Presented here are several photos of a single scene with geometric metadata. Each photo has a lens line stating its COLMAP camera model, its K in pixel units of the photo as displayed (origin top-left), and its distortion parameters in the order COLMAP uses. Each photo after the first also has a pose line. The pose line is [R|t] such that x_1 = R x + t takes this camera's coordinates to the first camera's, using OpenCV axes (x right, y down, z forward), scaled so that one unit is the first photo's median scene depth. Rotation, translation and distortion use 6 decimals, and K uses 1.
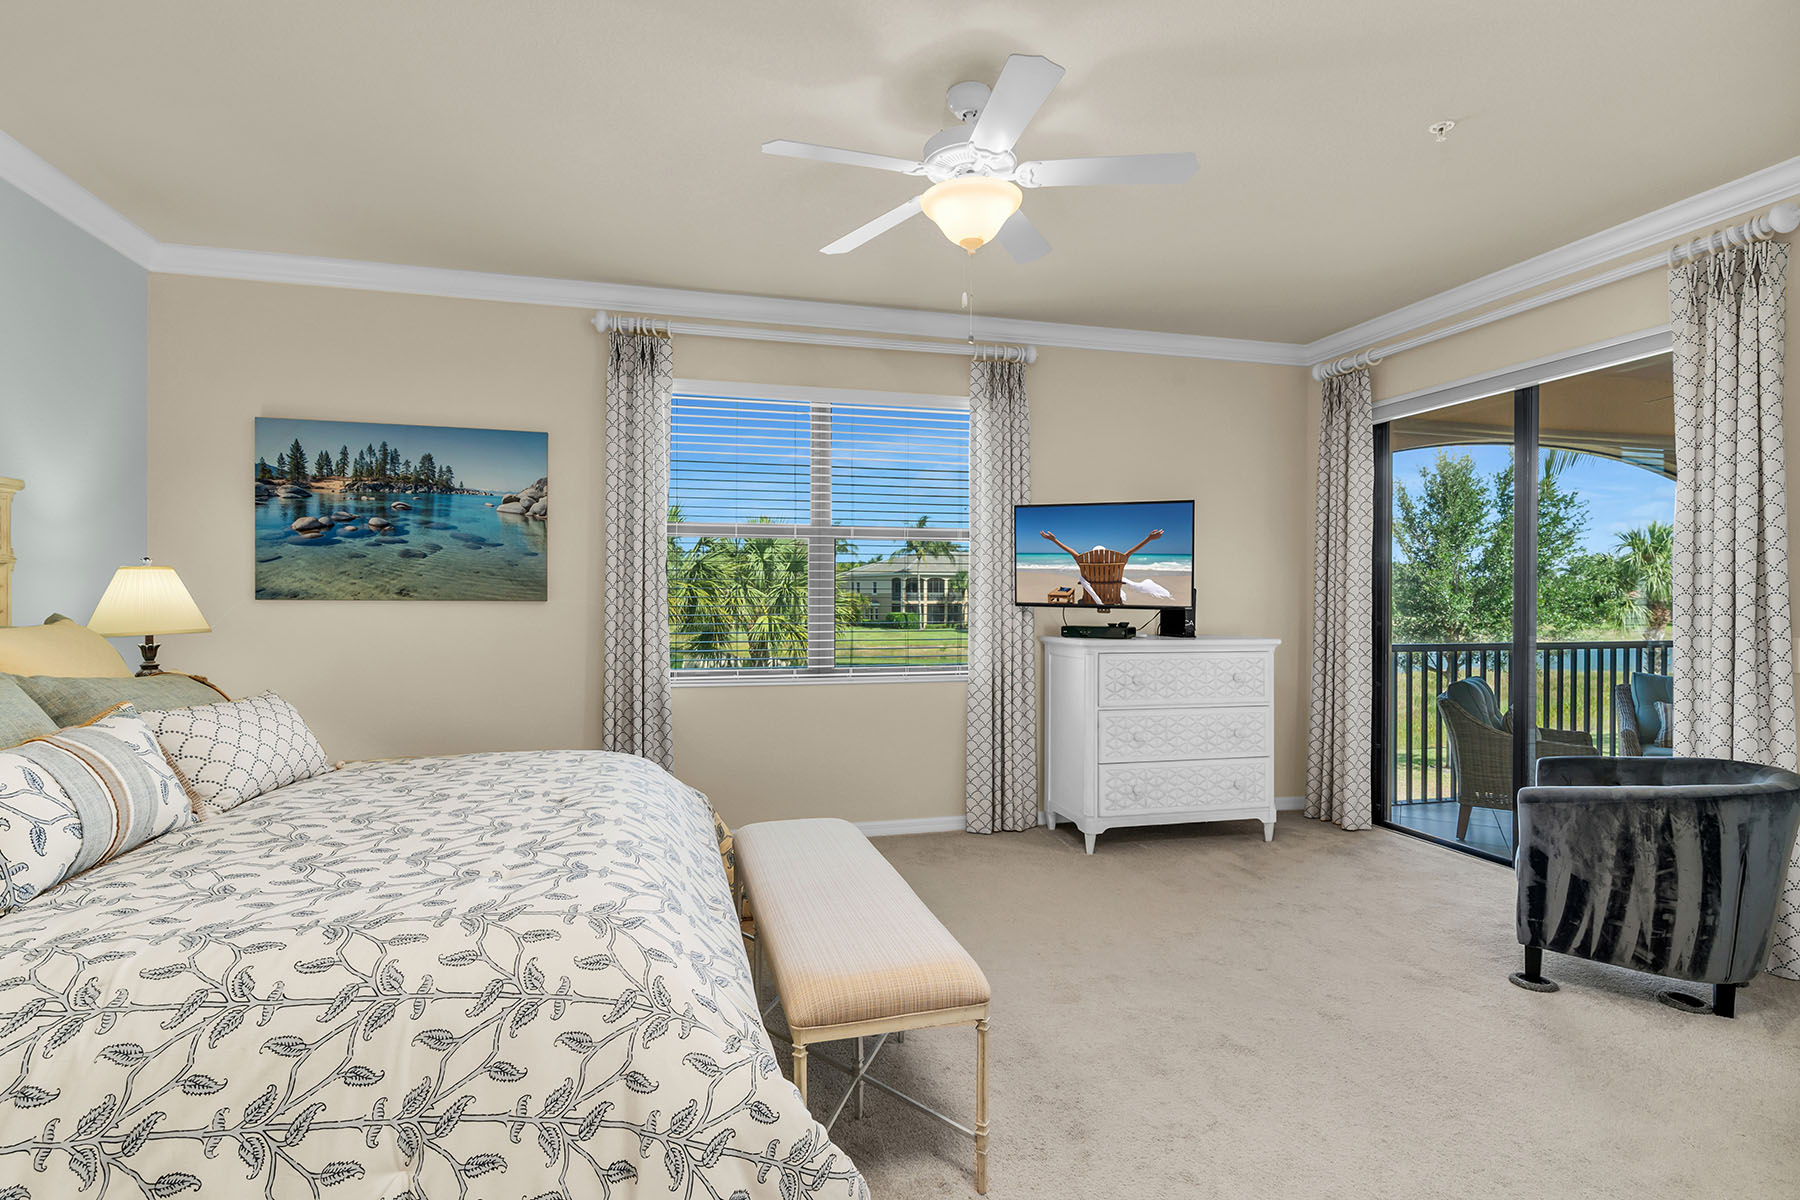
lens RADIAL K [[919.4, 0, 900.0], [0, 919.4, 600.0], [0, 0, 1]] dist [0.023369, 0.000291]
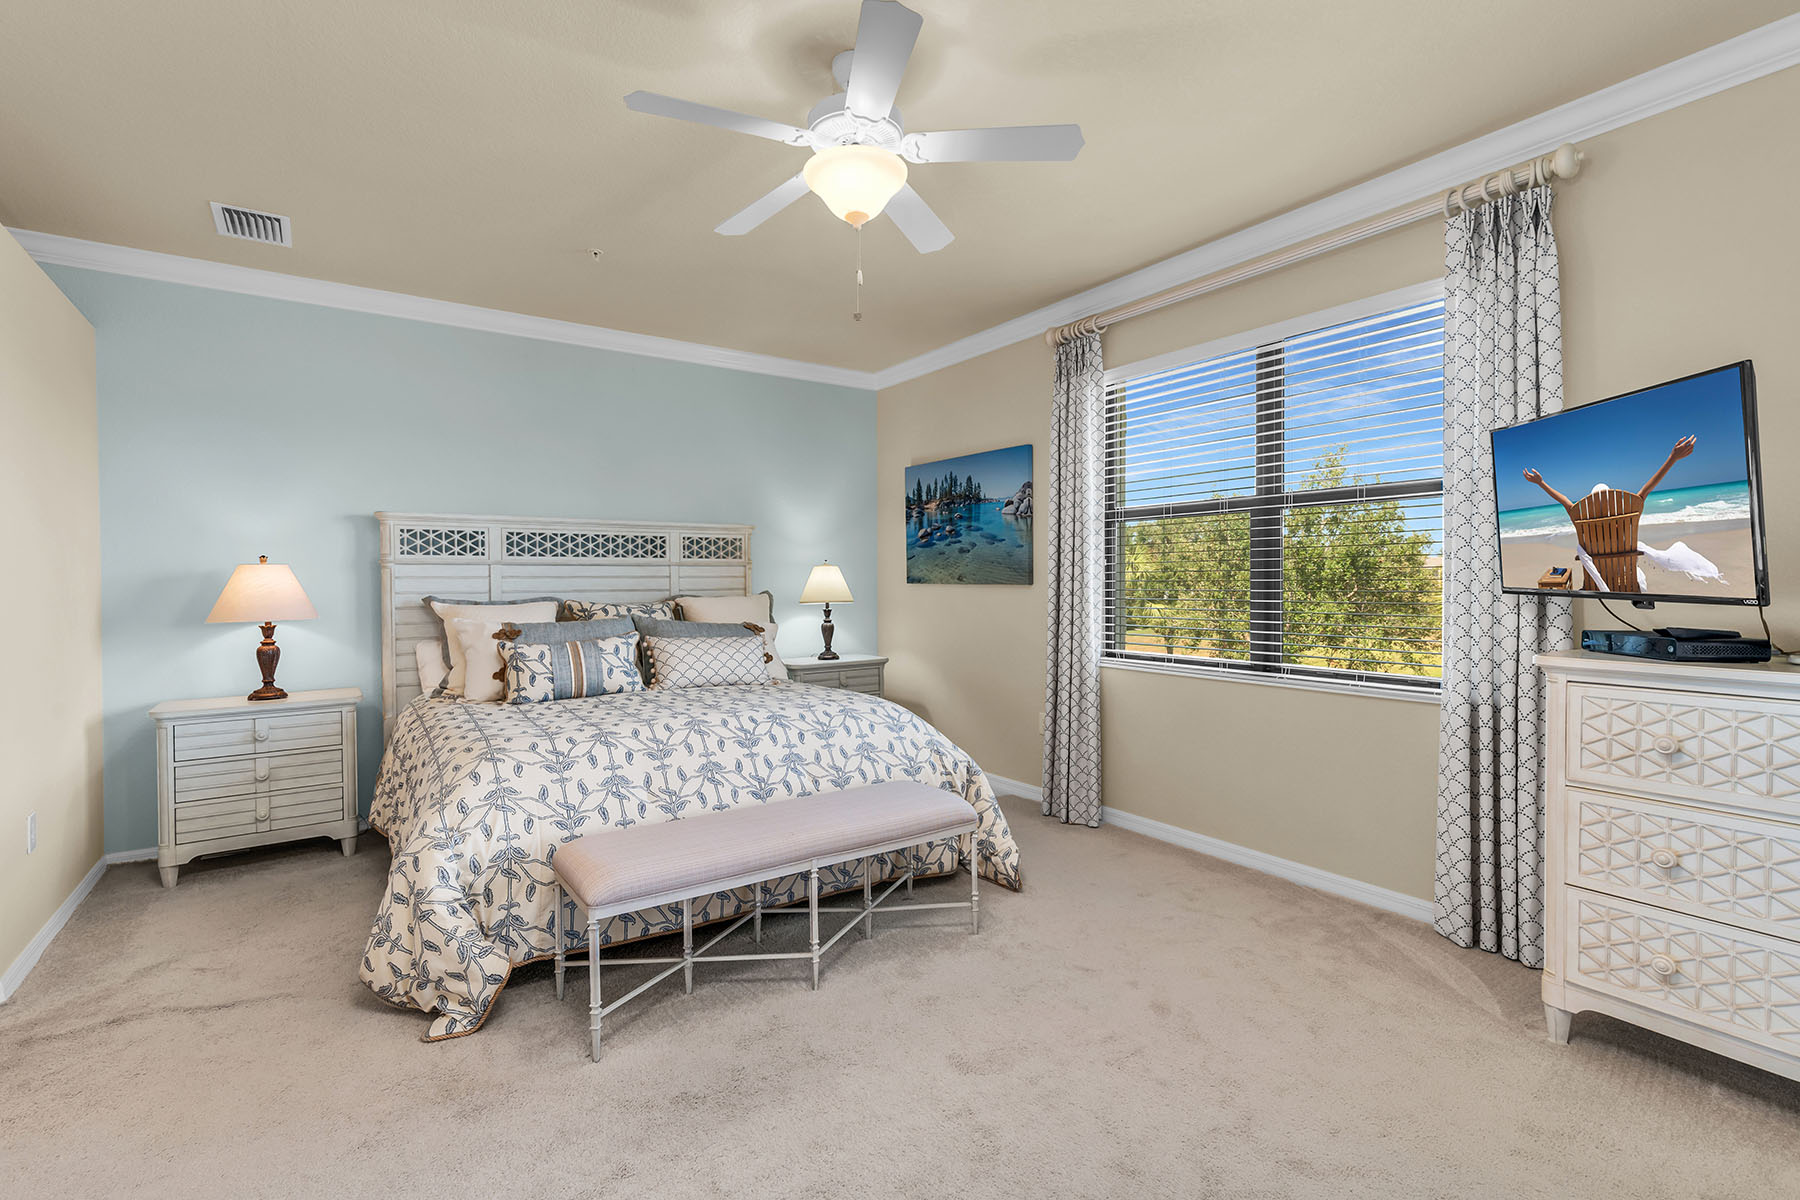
lens RADIAL K [[812.7, 0, 900.0], [0, 812.7, 600.0], [0, 0, 1]] dist [-0.000519, 0.000392]
pose [[0.343216, 0.018361, -0.939077, 0.562930], [-0.007931, 0.999830, 0.016650, 0.004436], [0.939223, 0.001733, 0.343303, 0.490476]]
